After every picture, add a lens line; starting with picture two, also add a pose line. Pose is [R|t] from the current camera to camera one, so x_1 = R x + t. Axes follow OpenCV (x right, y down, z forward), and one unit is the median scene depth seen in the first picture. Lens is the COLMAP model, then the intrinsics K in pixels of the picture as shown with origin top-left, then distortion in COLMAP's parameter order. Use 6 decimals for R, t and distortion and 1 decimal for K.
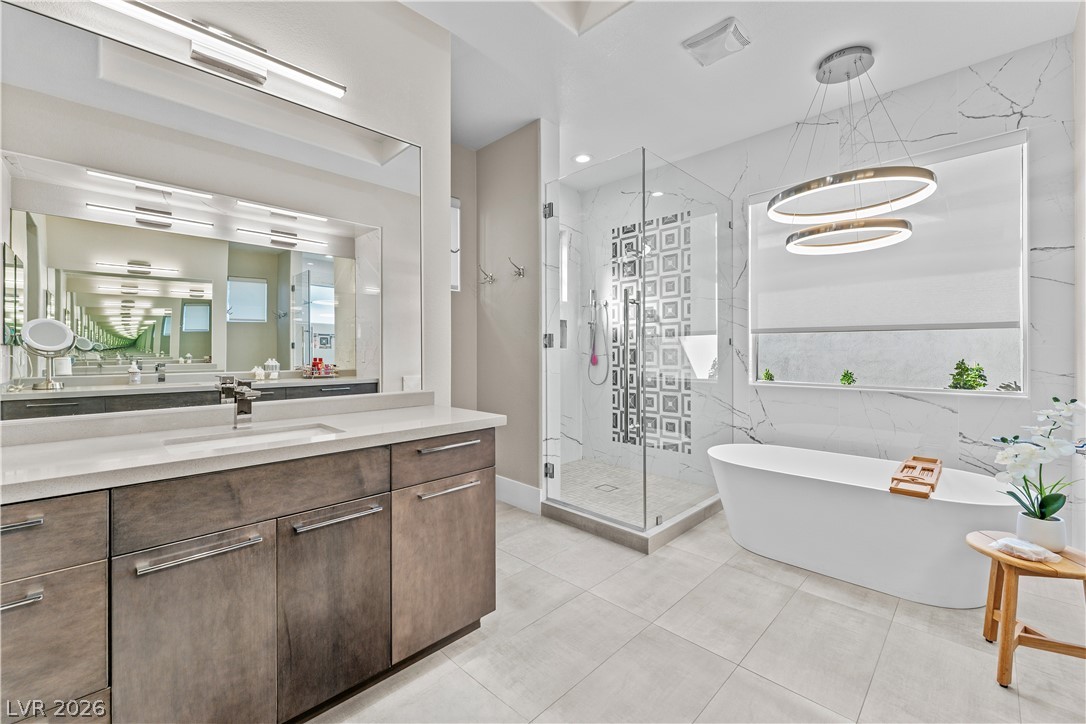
lens RADIAL K [[446.8, 0, 540.6], [0, 446.8, 352.4], [0, 0, 1]] dist [0.000710, -0.000013]
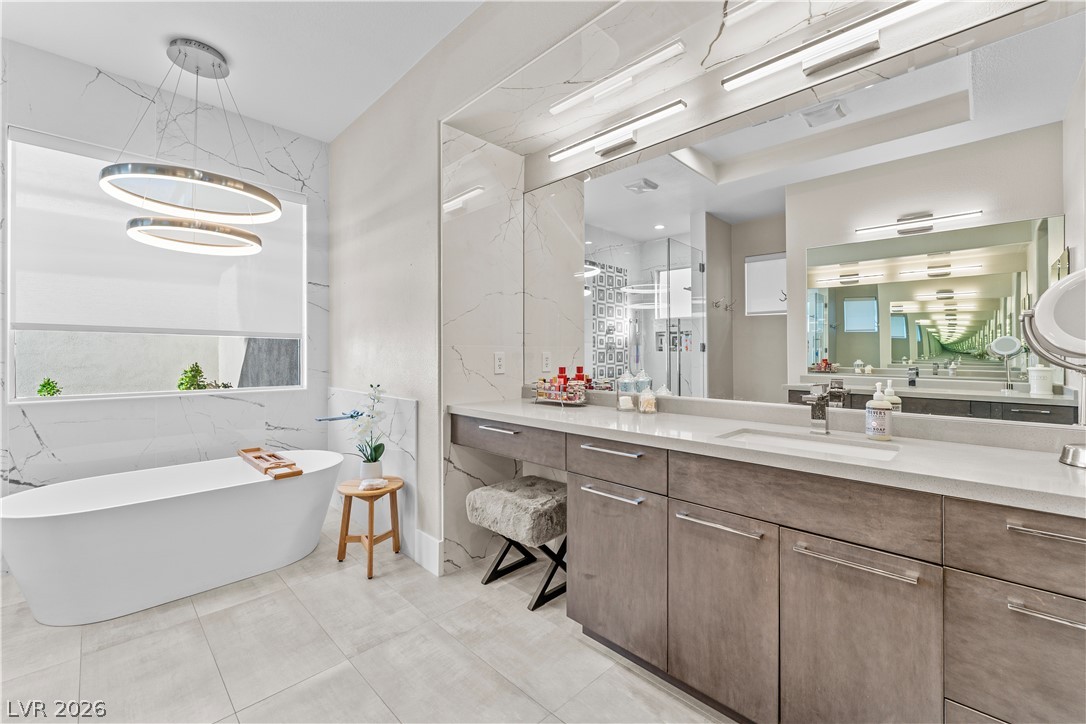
lens RADIAL K [[446.8, 0, 540.6], [0, 446.8, 352.4], [0, 0, 1]] dist [0.000710, -0.000013]
pose [[-0.001401, 0.006013, 0.999981, -0.232381], [0.001896, 0.999980, -0.006011, -0.001882], [-0.999997, 0.001888, -0.001412, 0.208996]]
